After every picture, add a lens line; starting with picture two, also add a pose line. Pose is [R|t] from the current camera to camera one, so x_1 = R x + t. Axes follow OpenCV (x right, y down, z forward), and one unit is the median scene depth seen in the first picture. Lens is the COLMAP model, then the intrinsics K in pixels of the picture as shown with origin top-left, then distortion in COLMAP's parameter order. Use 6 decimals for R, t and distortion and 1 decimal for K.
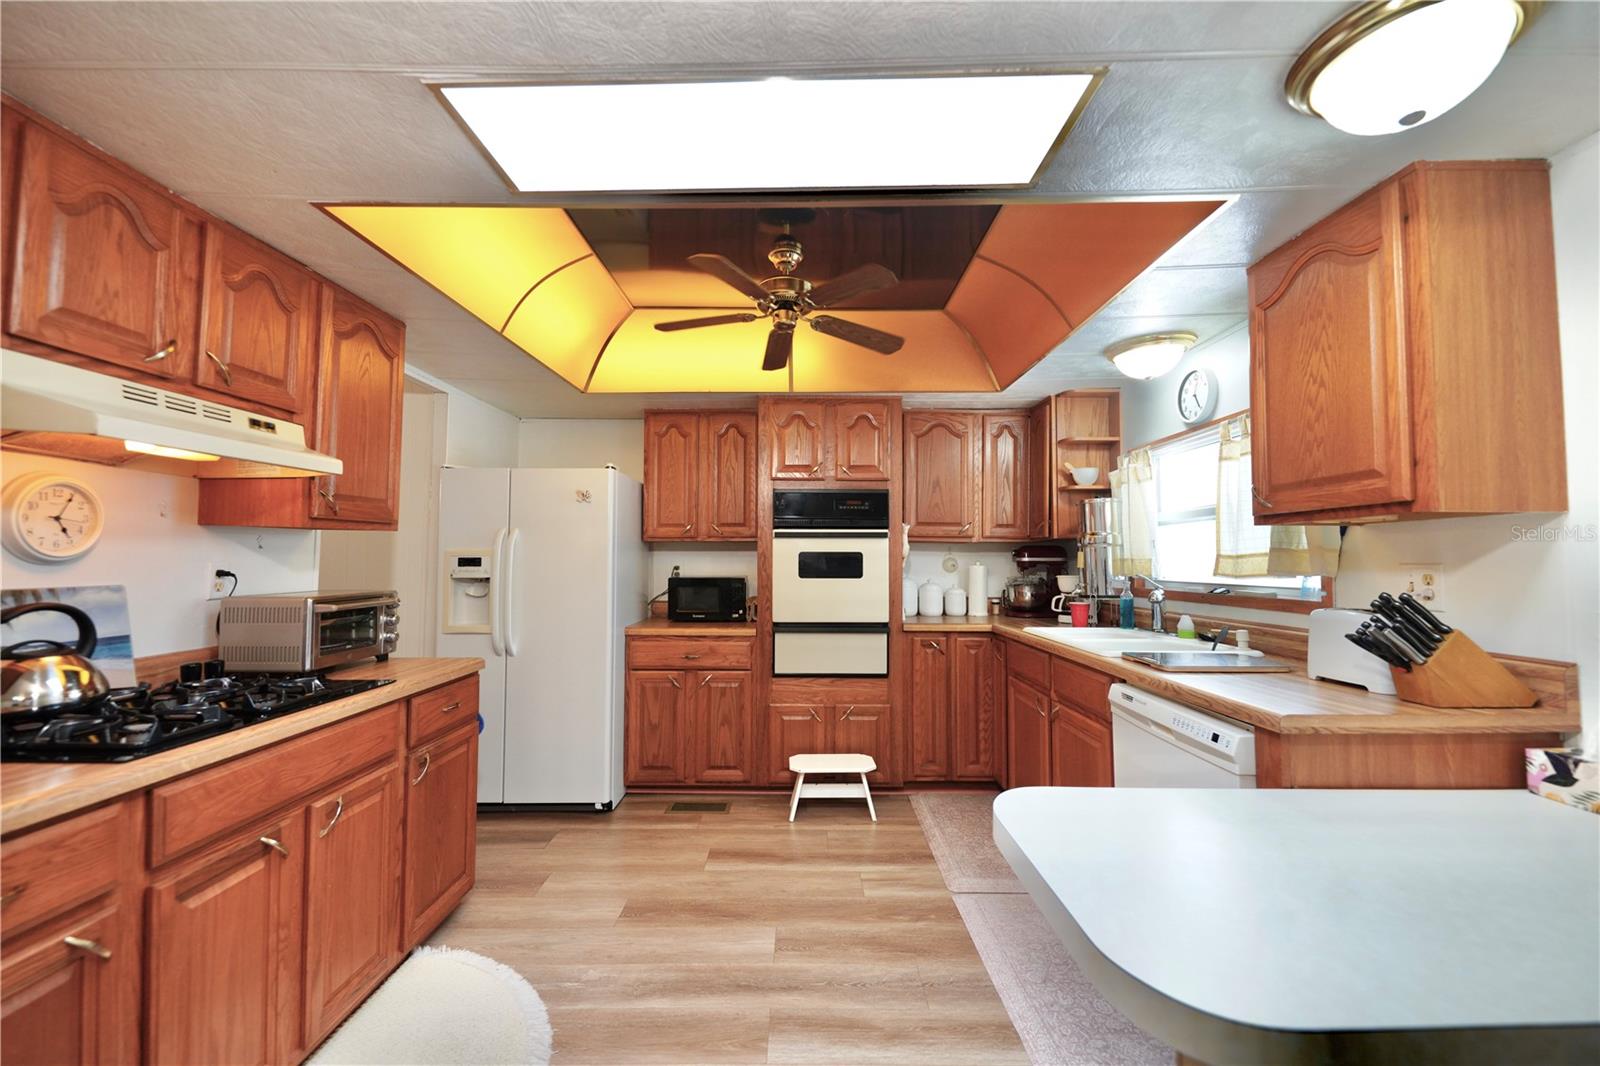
lens RADIAL K [[647.6, 0, 803.4], [0, 647.6, 535.0], [0, 0, 1]] dist [0.006041, -0.007153]
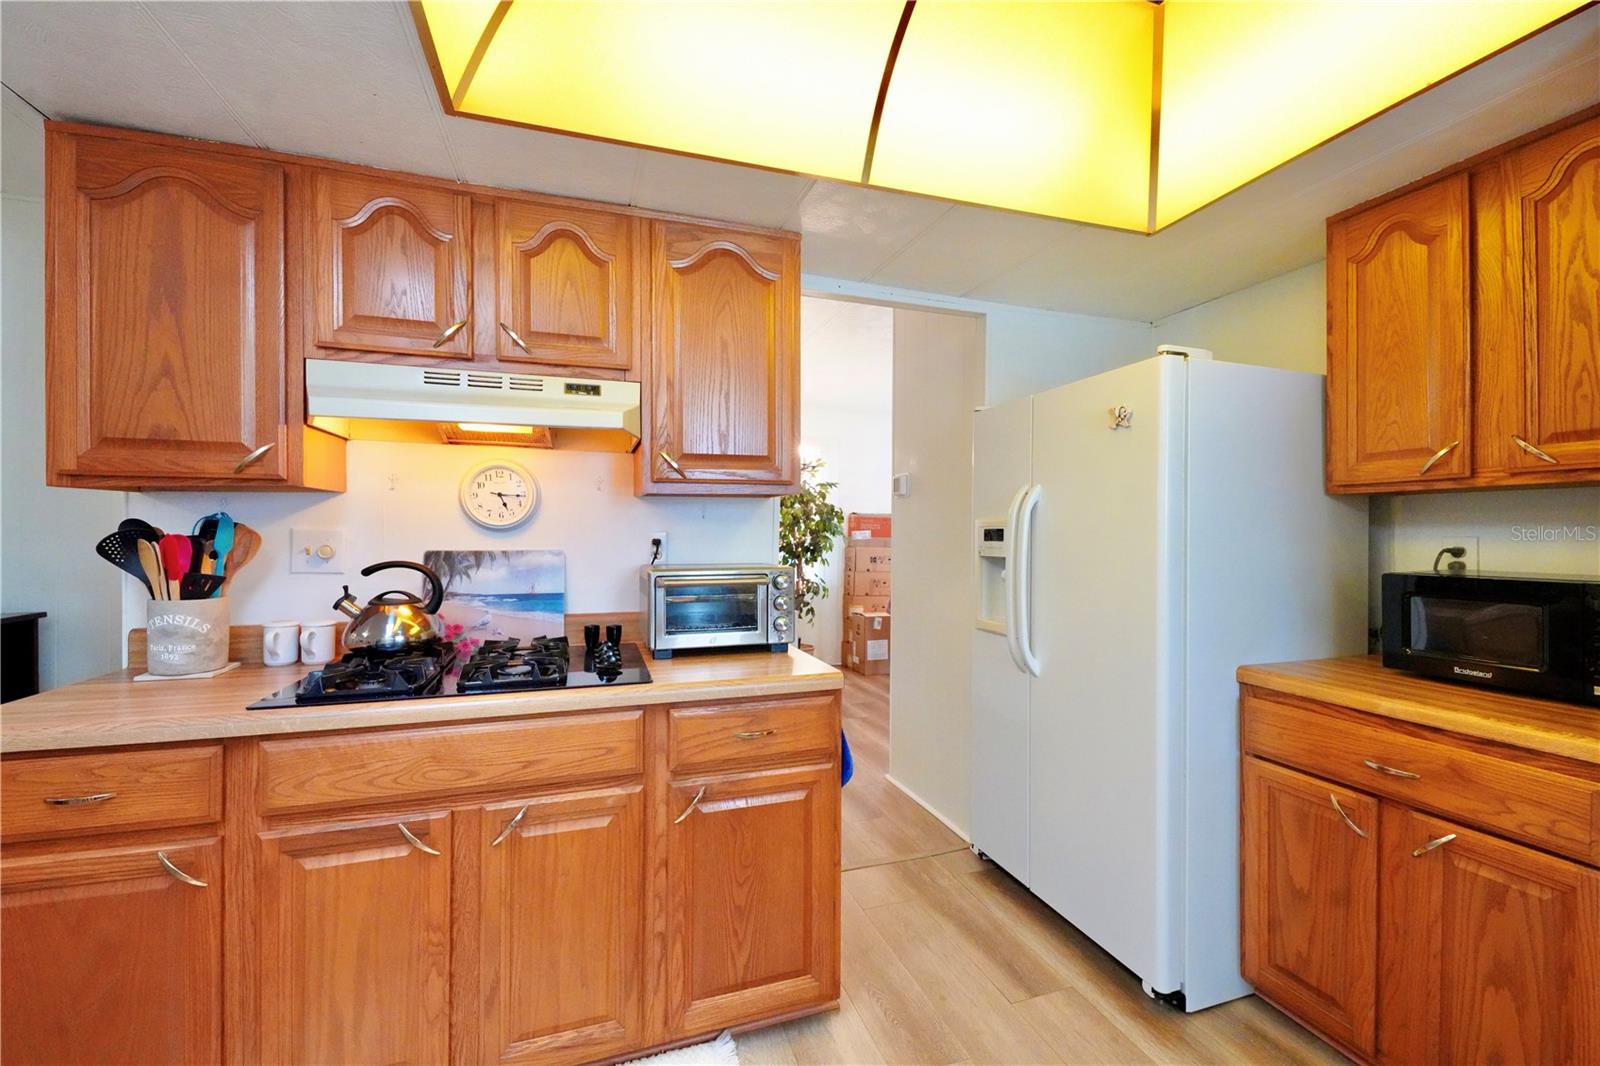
lens RADIAL K [[647.6, 0, 792.8], [0, 647.6, 529.9], [0, 0, 1]] dist [0.006041, -0.007153]
pose [[0.316205, -0.003413, -0.948685, 0.160671], [0.029265, 0.999553, 0.006158, 0.039554], [0.948239, -0.029710, 0.316164, 0.884044]]
